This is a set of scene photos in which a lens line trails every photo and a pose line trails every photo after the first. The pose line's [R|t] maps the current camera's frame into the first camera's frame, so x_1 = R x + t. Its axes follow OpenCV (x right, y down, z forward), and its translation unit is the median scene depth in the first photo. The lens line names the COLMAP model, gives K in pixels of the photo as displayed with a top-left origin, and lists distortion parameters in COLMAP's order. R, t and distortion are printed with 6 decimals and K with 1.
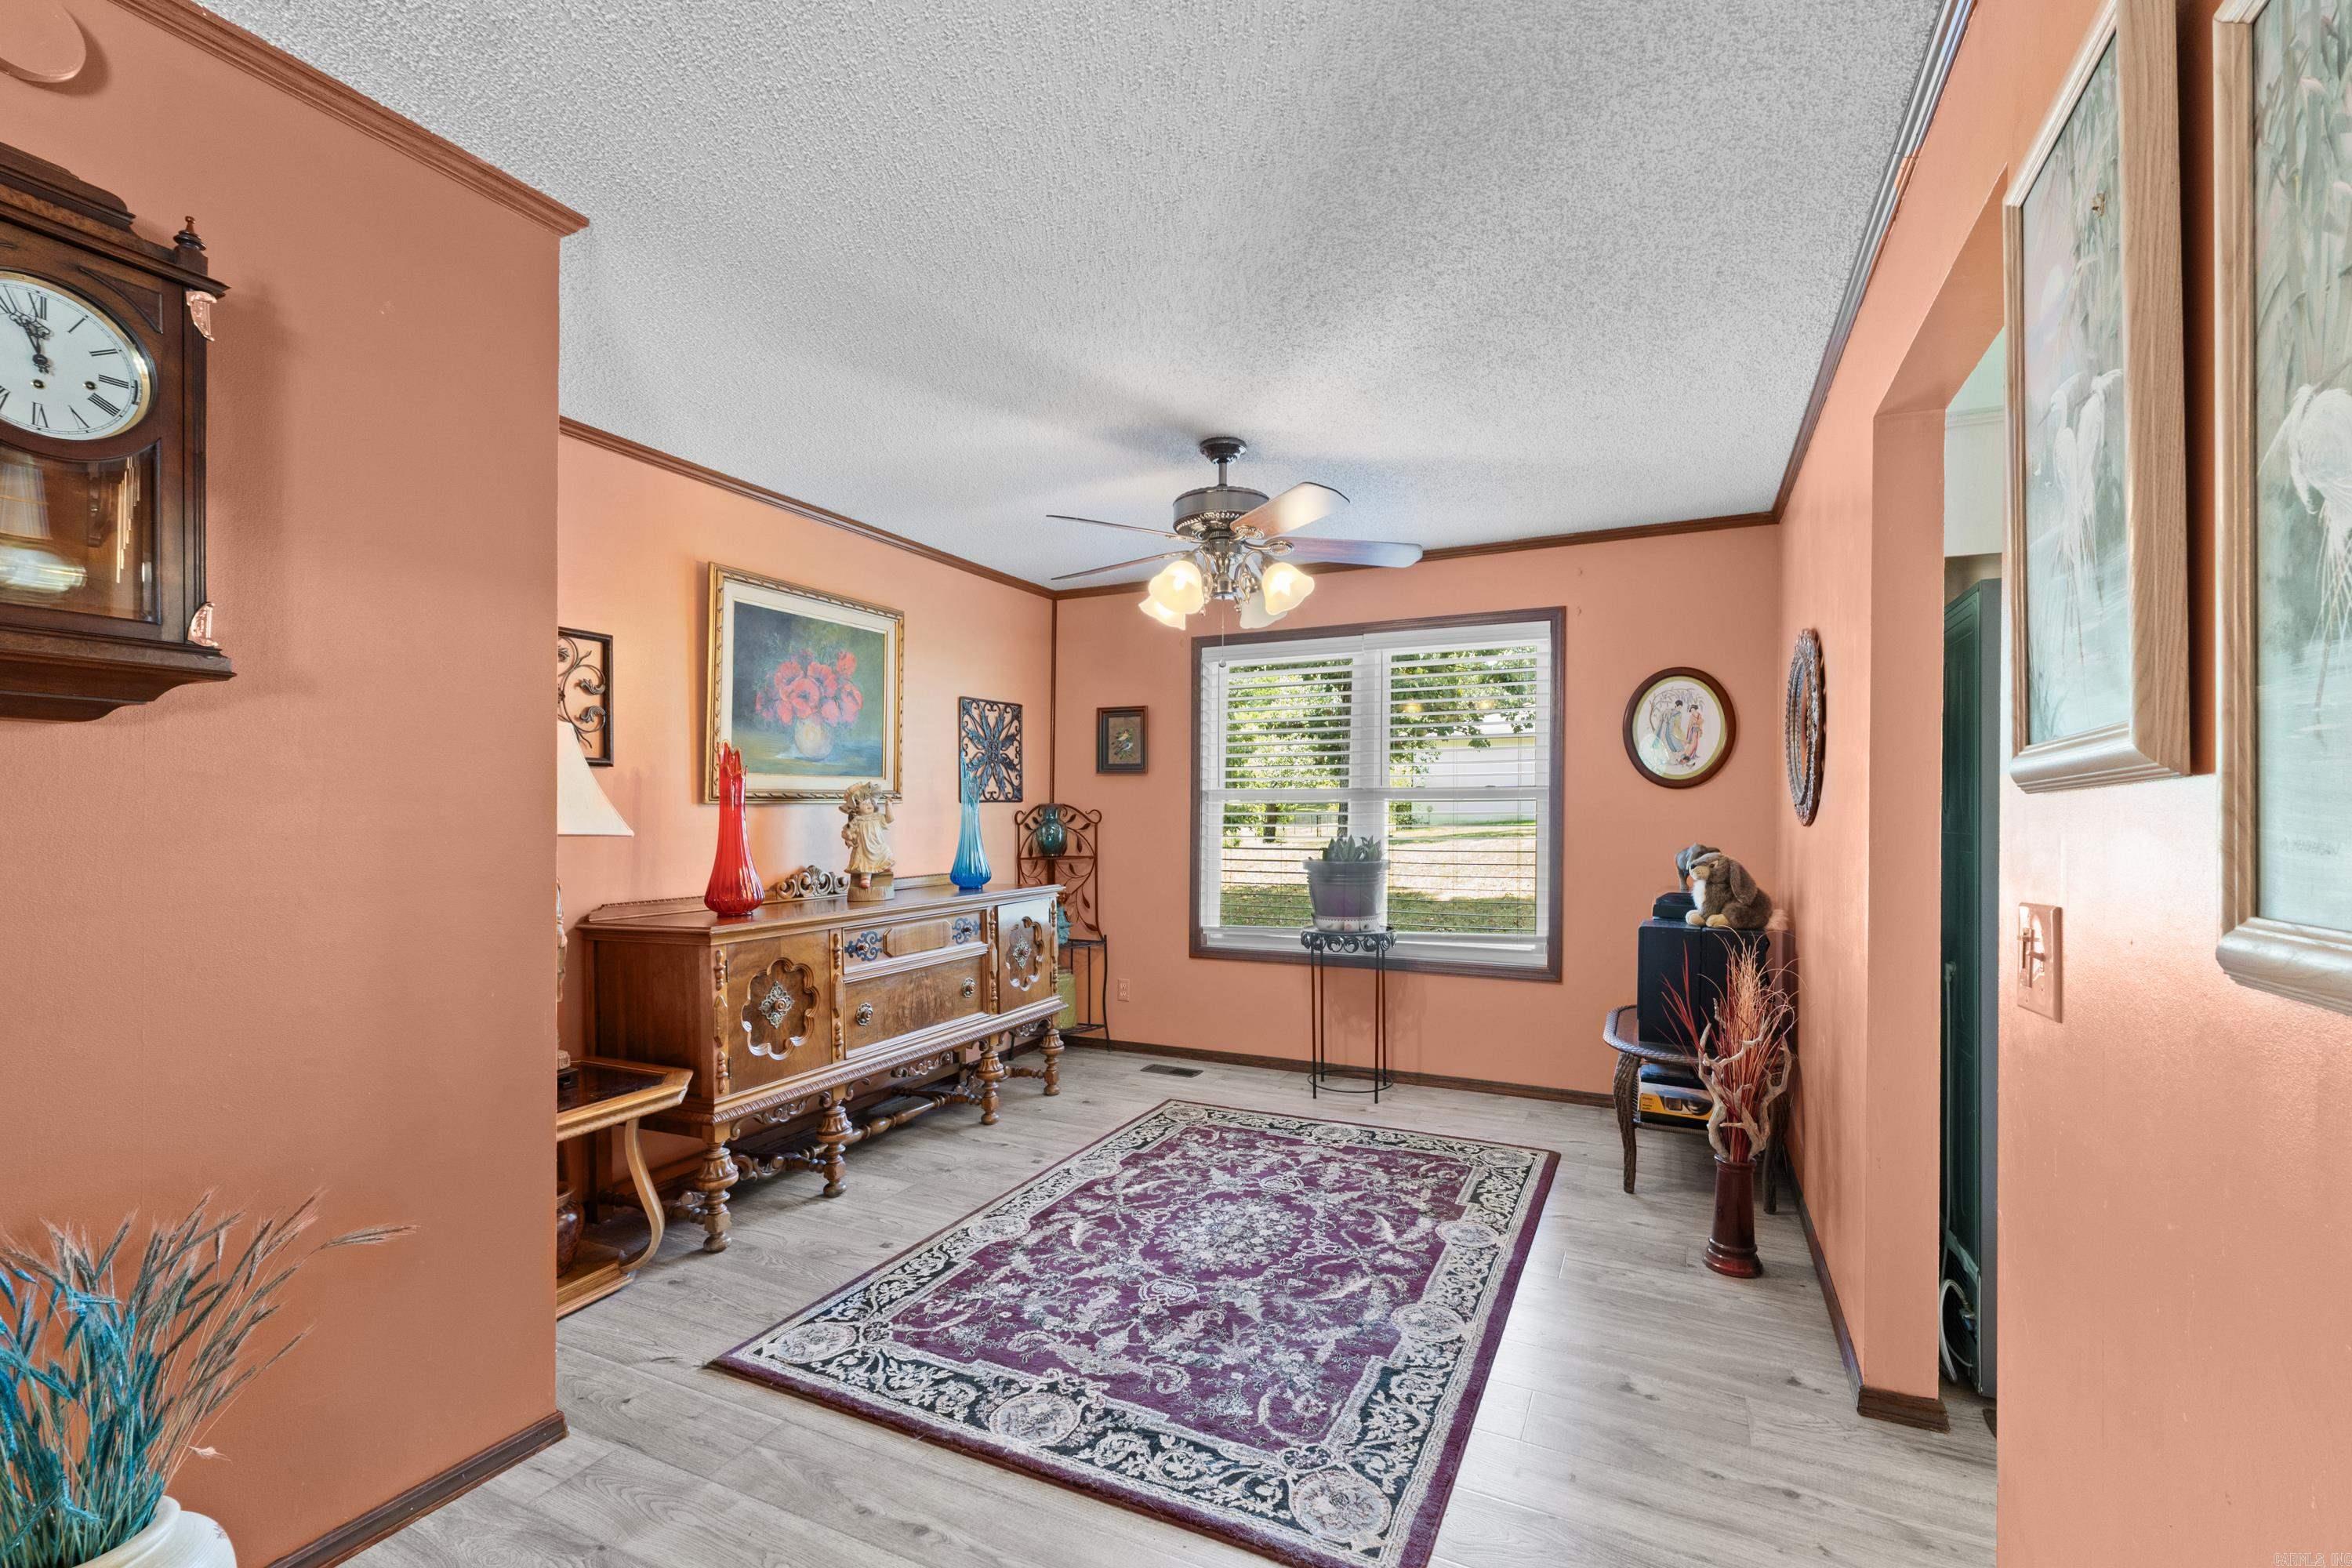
lens RADIAL K [[1000.5, 0, 1198.2], [0, 1000.5, 806.1], [0, 0, 1]] dist [0.002535, 0.001626]
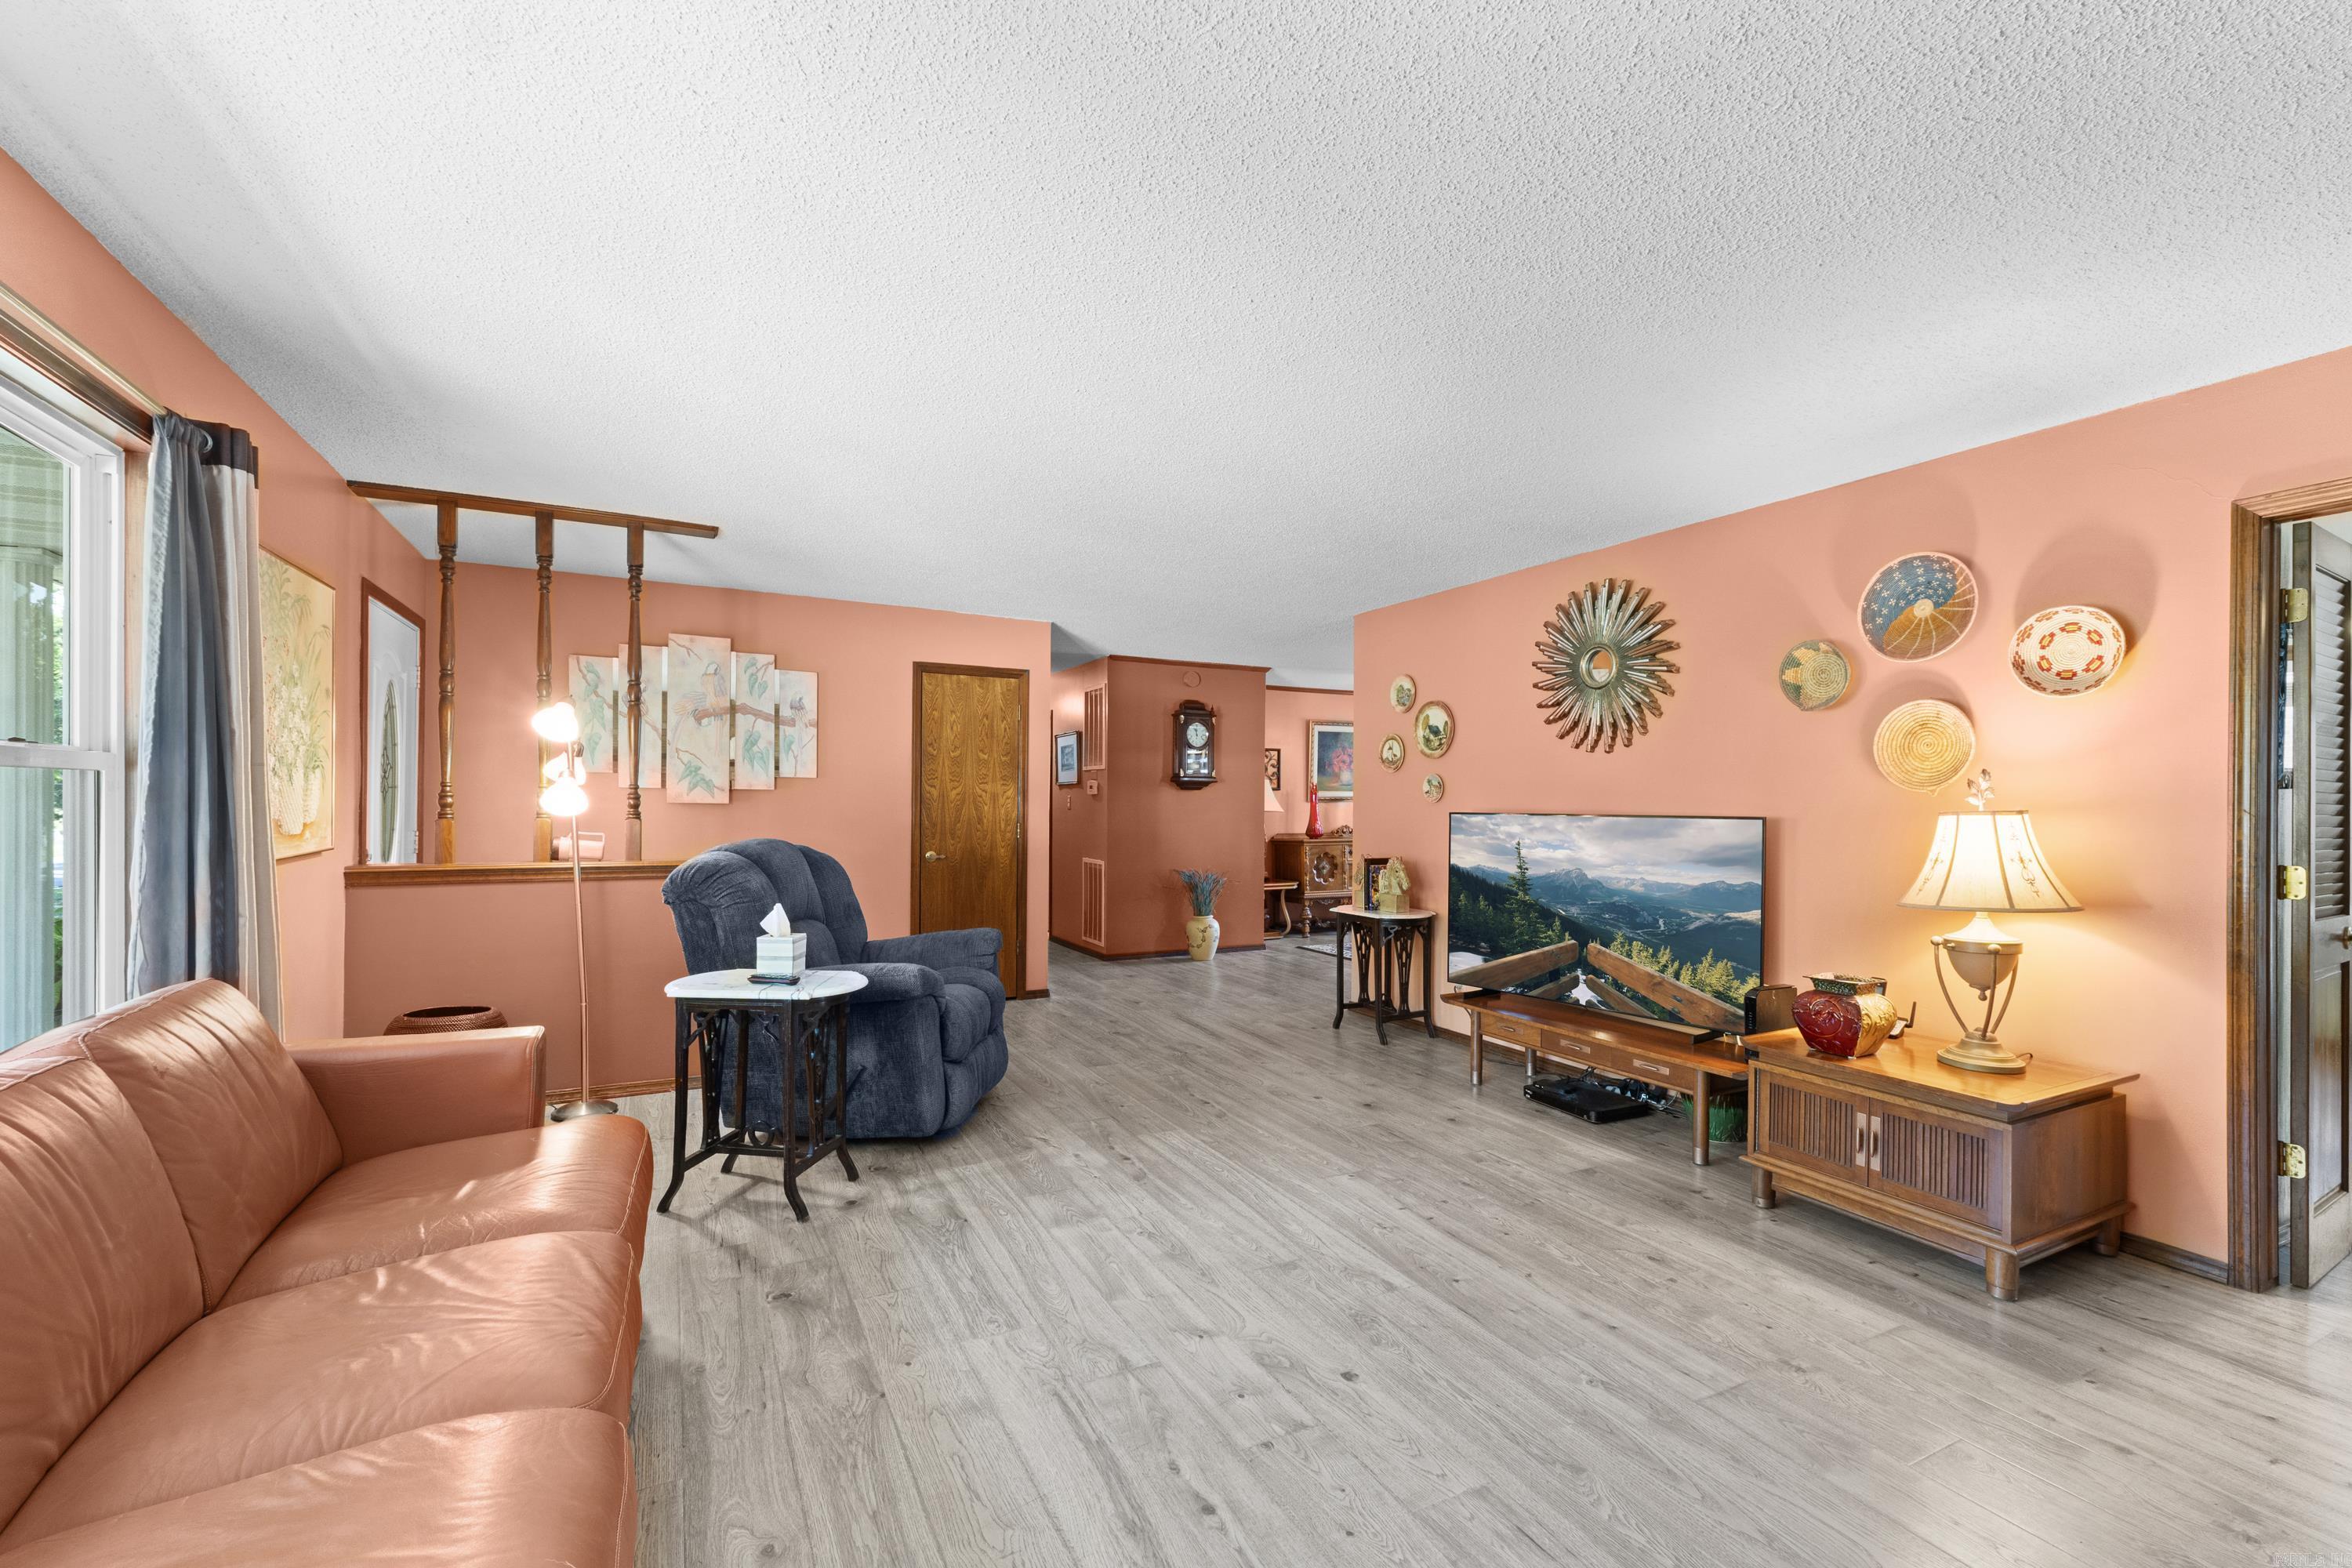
lens RADIAL K [[1000.5, 0, 1207.1], [0, 1000.5, 818.6], [0, 0, 1]] dist [0.002535, 0.001626]
pose [[0.808233, 0.014968, -0.588673, 1.418332], [-0.003254, 0.999775, 0.020954, -0.019377], [0.588854, -0.015020, 0.808100, -2.200963]]
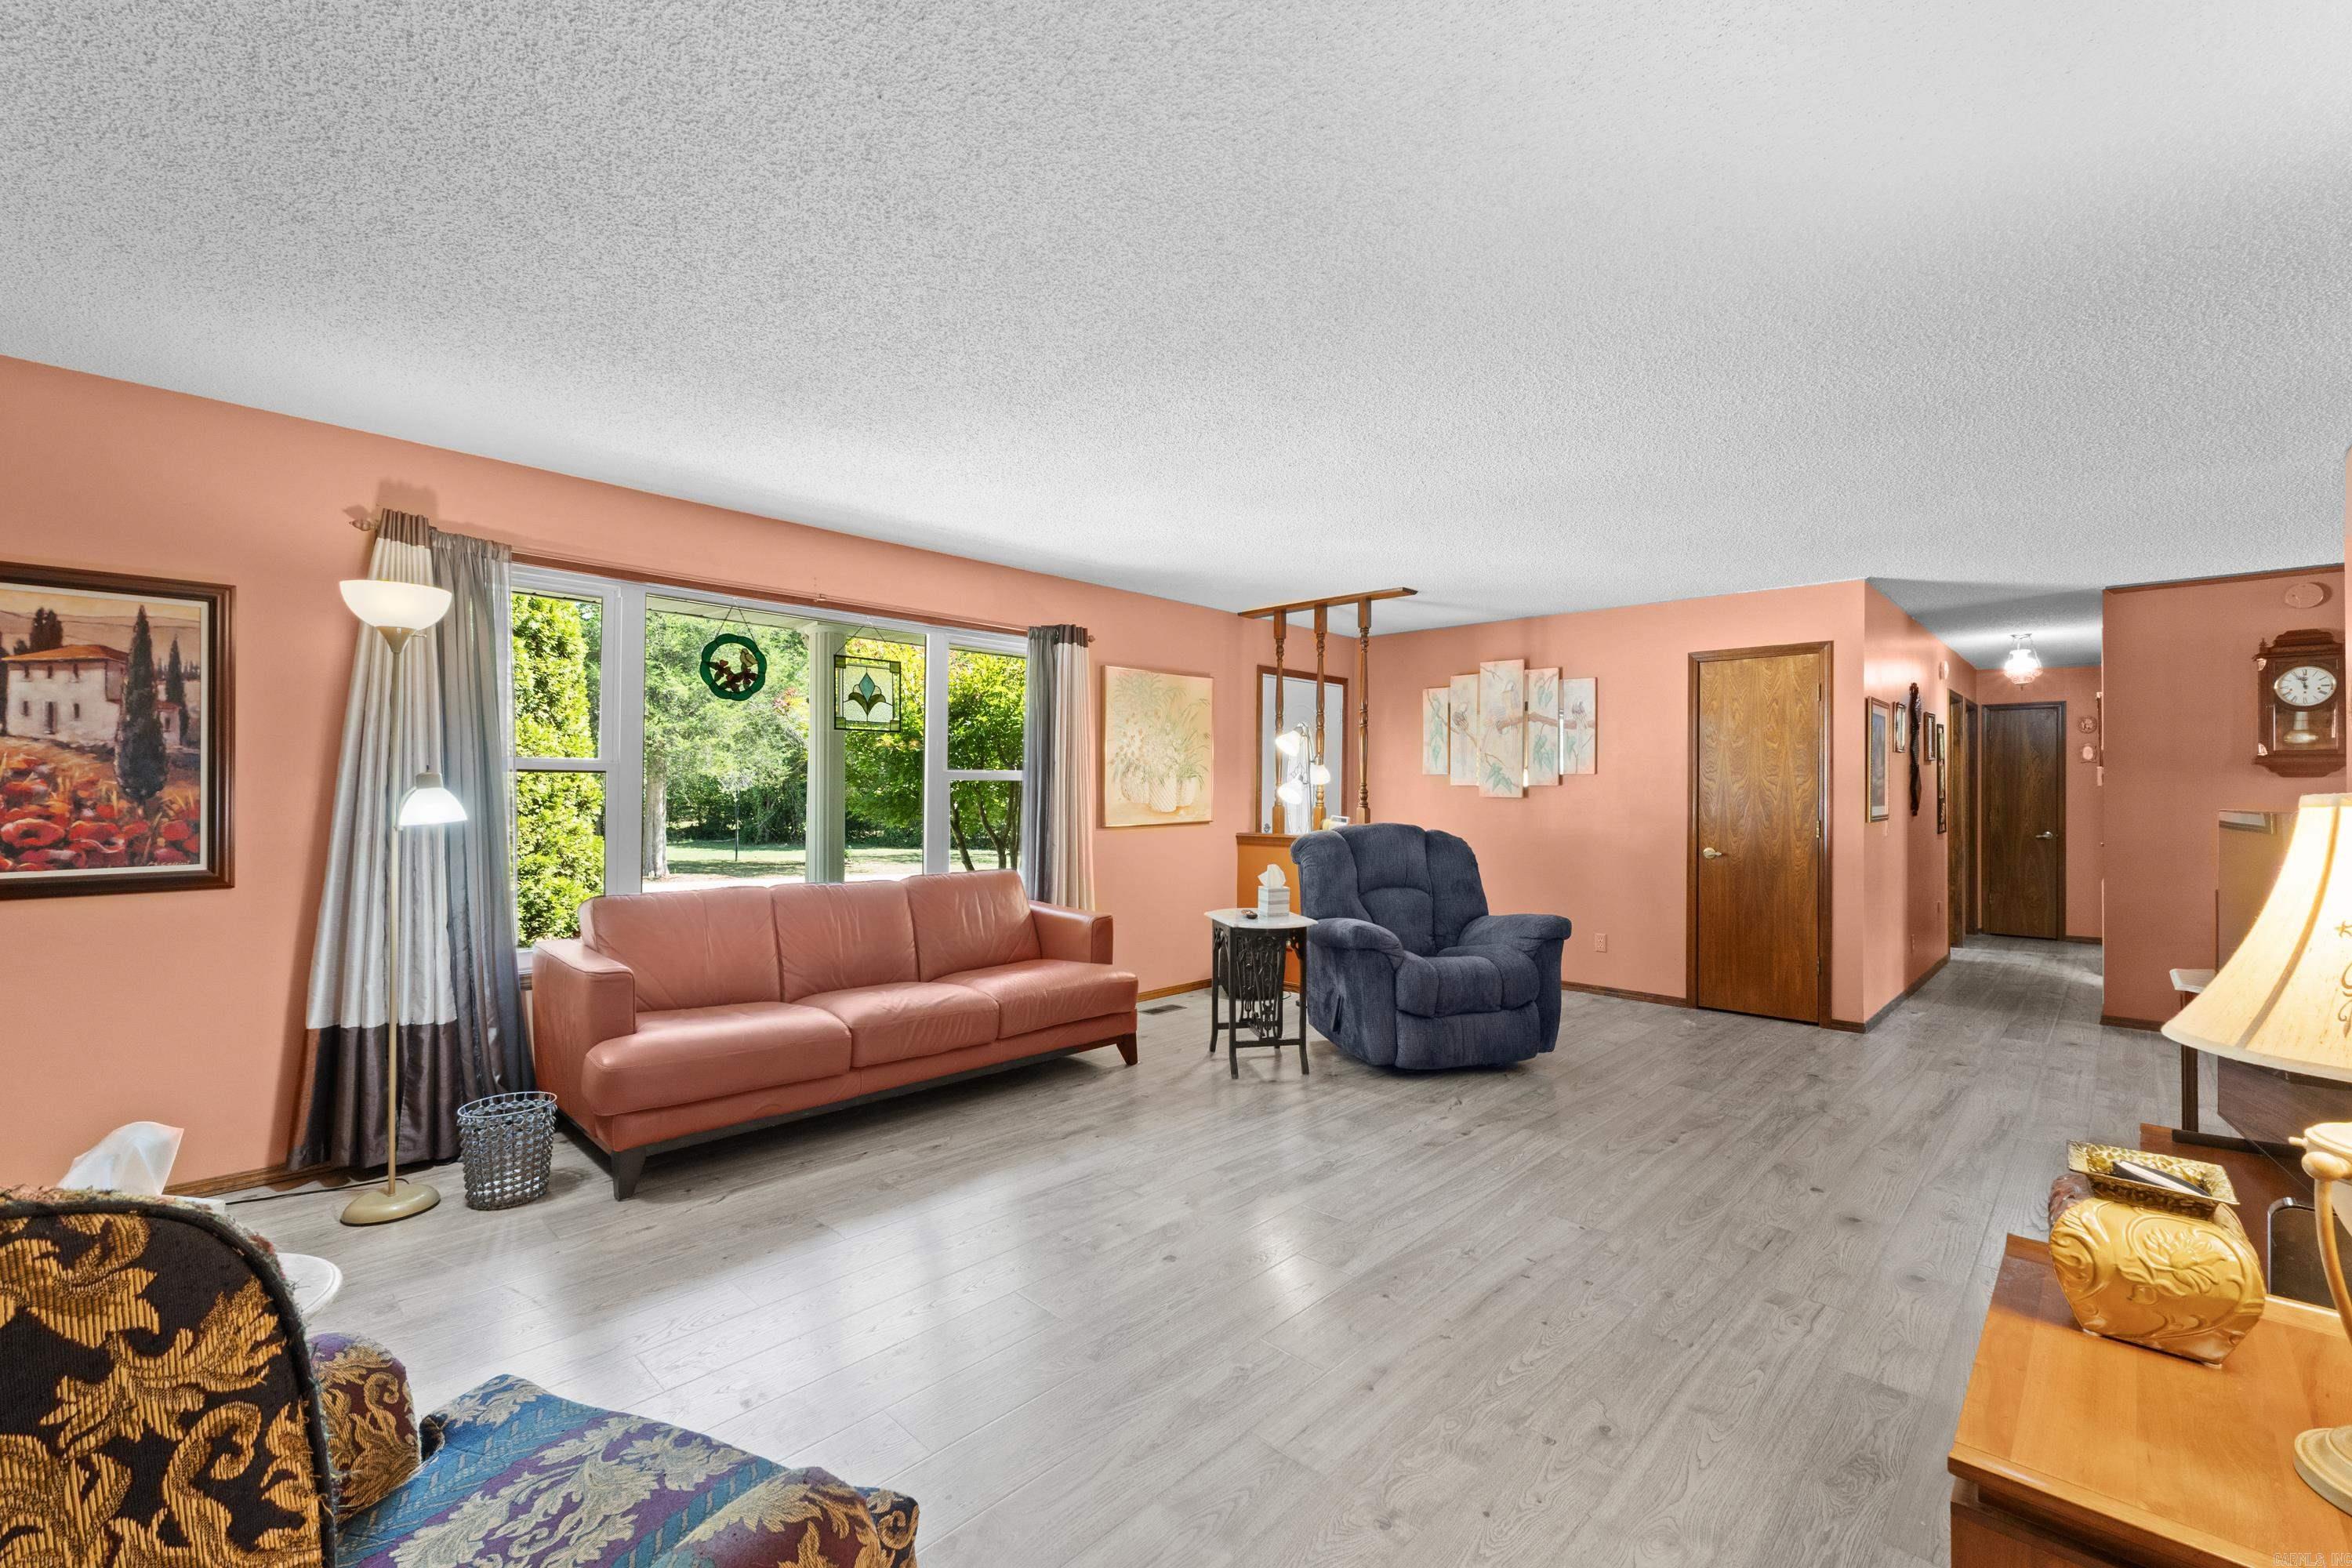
lens RADIAL K [[1000.5, 0, 1195.4], [0, 1000.5, 793.7], [0, 0, 1]] dist [0.002535, 0.001626]
pose [[-0.298380, -0.001125, -0.954447, 2.049956], [0.001703, 0.999997, -0.001711, -0.009836], [0.954446, -0.002136, -0.298377, -1.038145]]
